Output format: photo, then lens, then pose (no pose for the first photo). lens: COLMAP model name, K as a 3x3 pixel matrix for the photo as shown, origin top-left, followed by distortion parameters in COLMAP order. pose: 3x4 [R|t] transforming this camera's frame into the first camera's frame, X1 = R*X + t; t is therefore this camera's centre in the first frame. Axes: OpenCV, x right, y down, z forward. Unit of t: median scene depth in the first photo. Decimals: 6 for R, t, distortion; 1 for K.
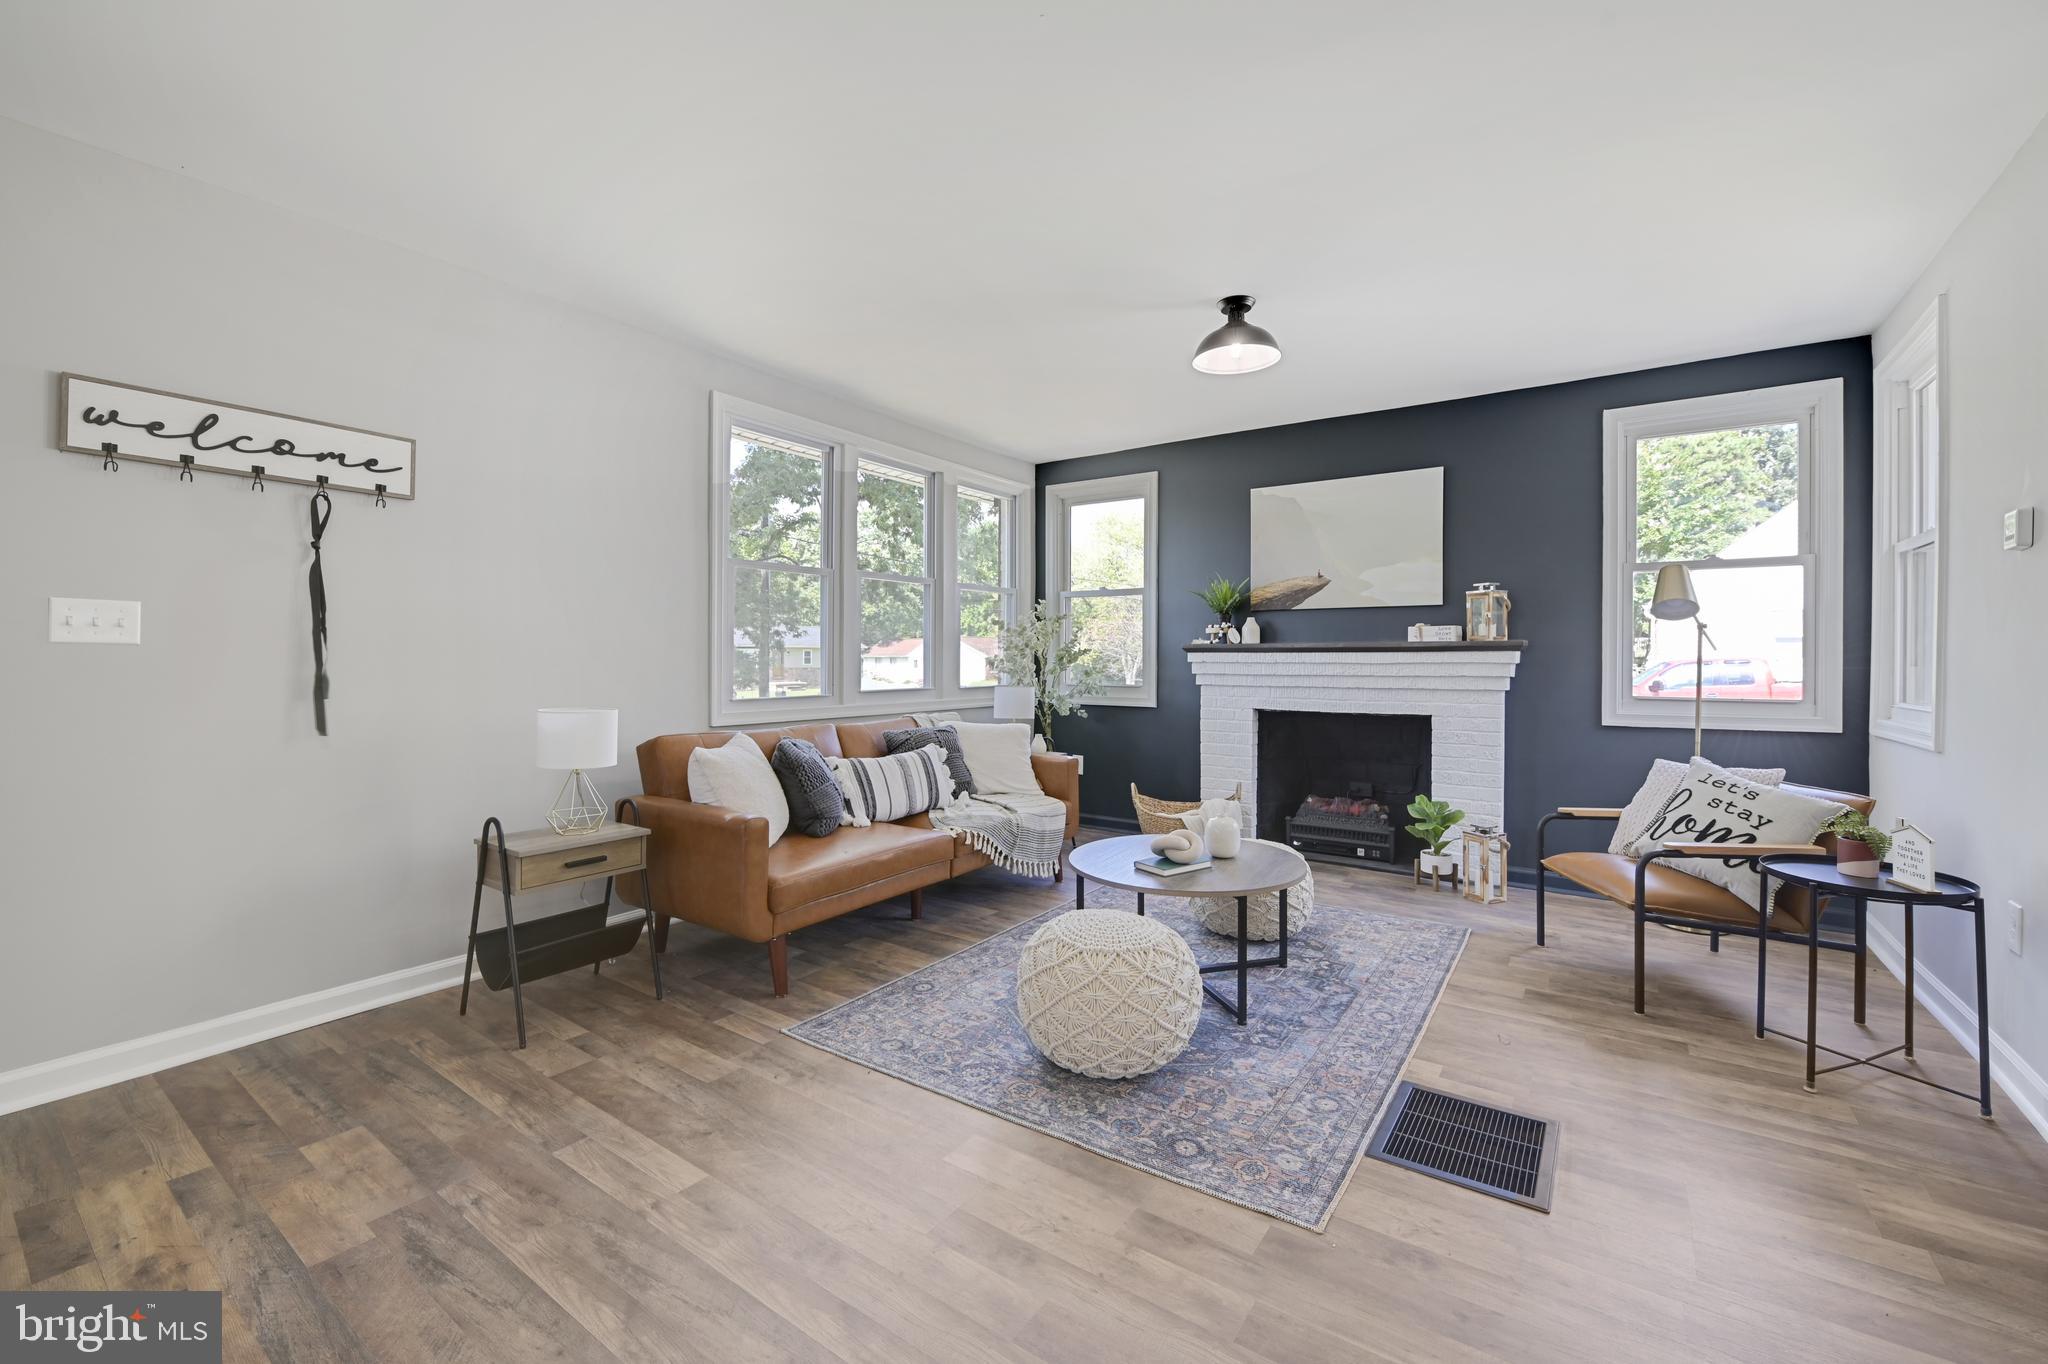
lens RADIAL K [[828.2, 0, 1023.3], [0, 828.2, 666.3], [0, 0, 1]] dist [0.002148, -0.000177]
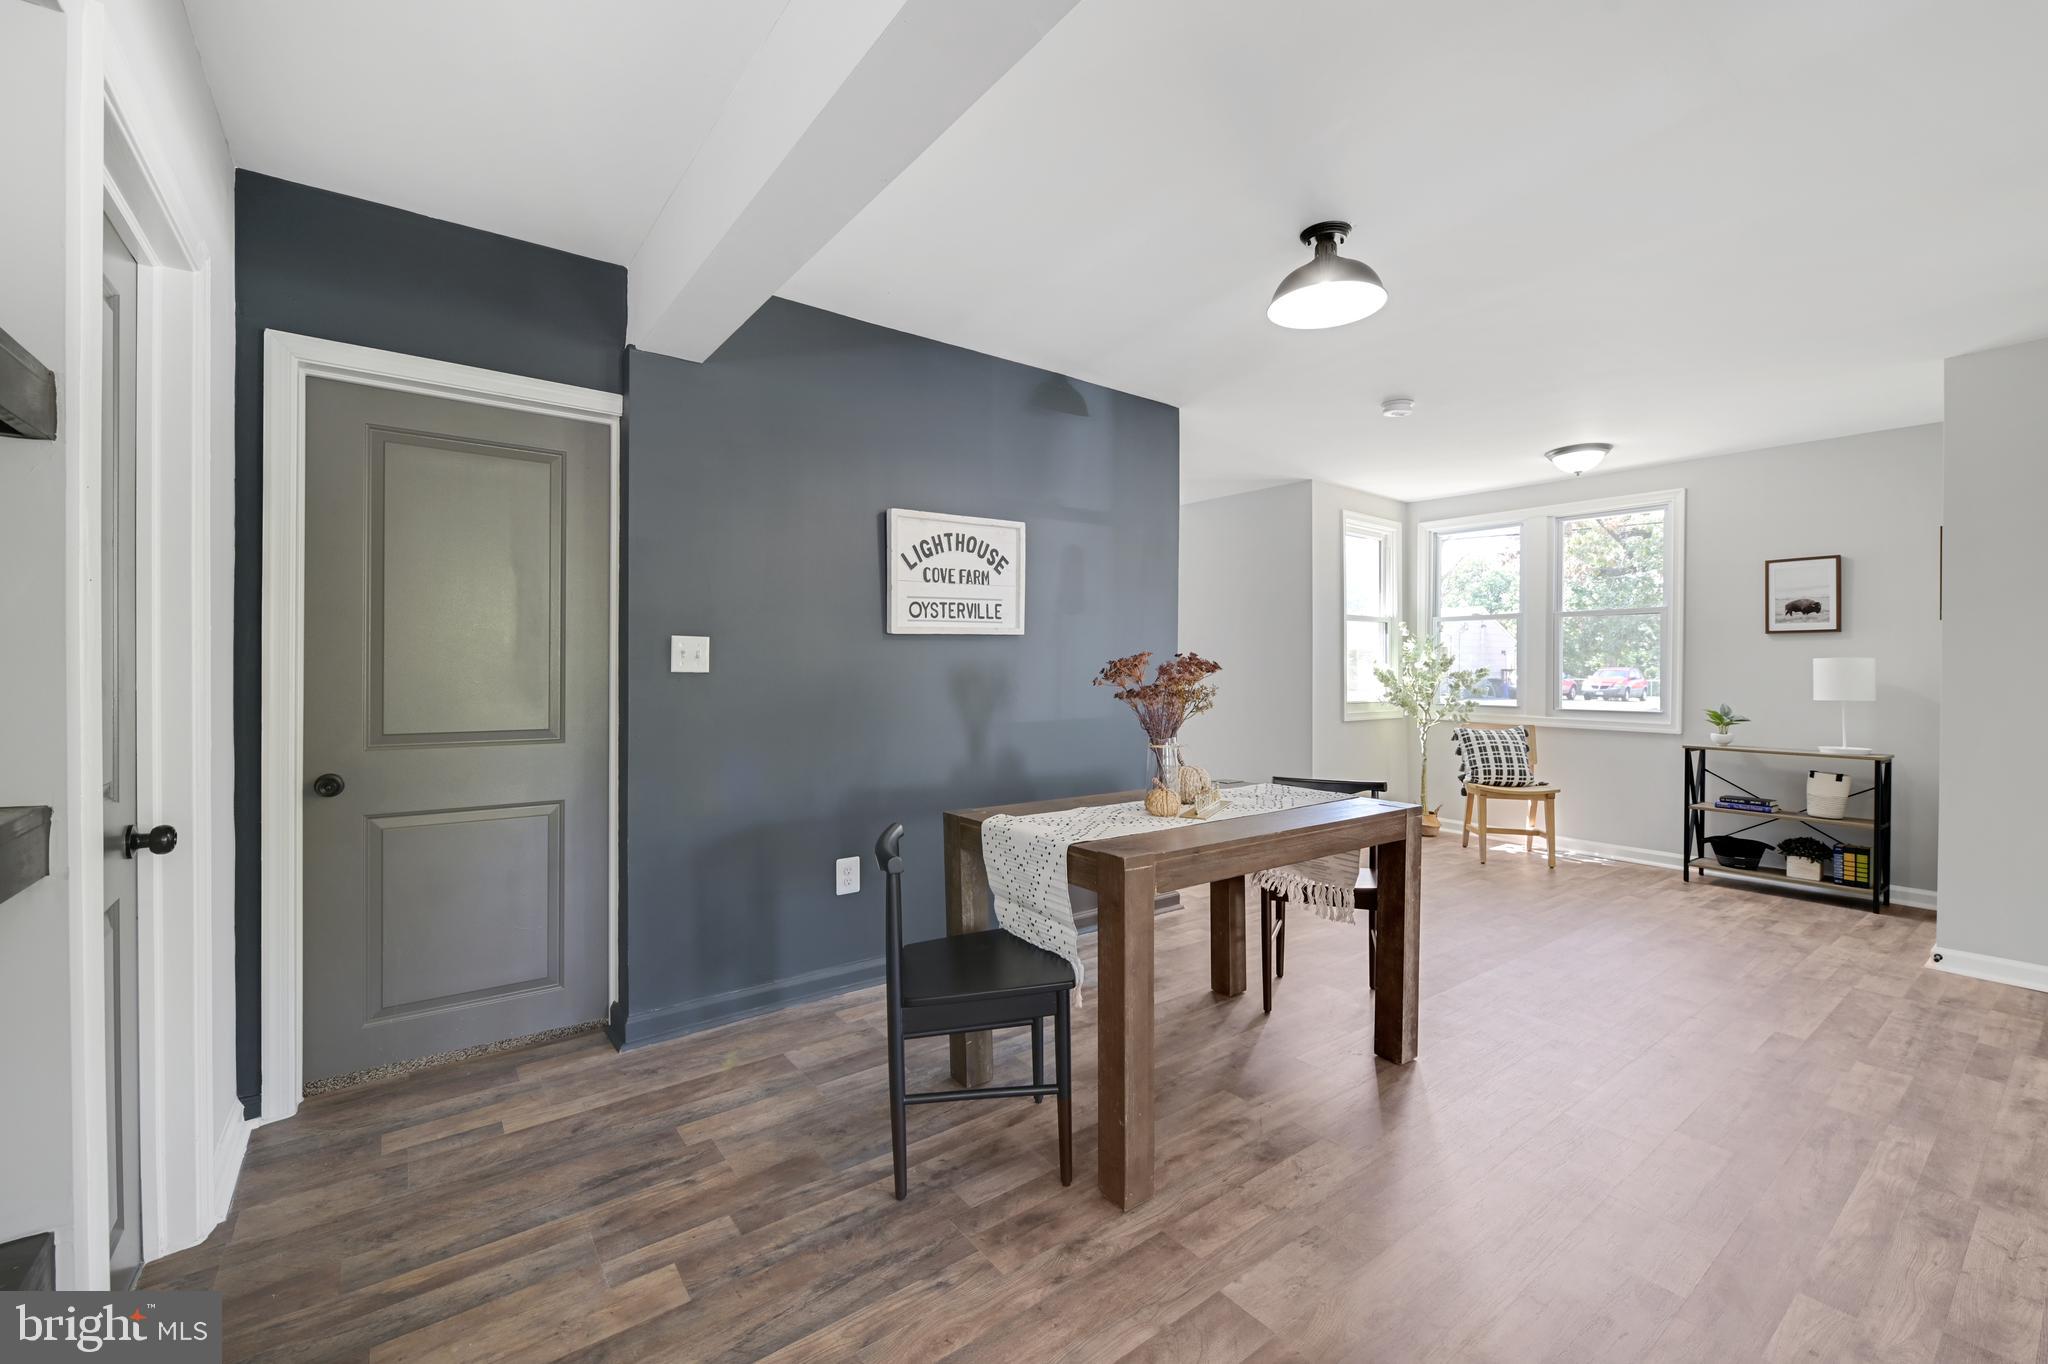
lens RADIAL K [[828.2, 0, 1024.1], [0, 828.2, 678.4], [0, 0, 1]] dist [0.002148, -0.000177]
pose [[-0.305016, 0.000873, -0.952347, 0.802360], [-0.010948, 0.999930, 0.004423, -0.016973], [0.952284, 0.011775, -0.304985, 0.140973]]
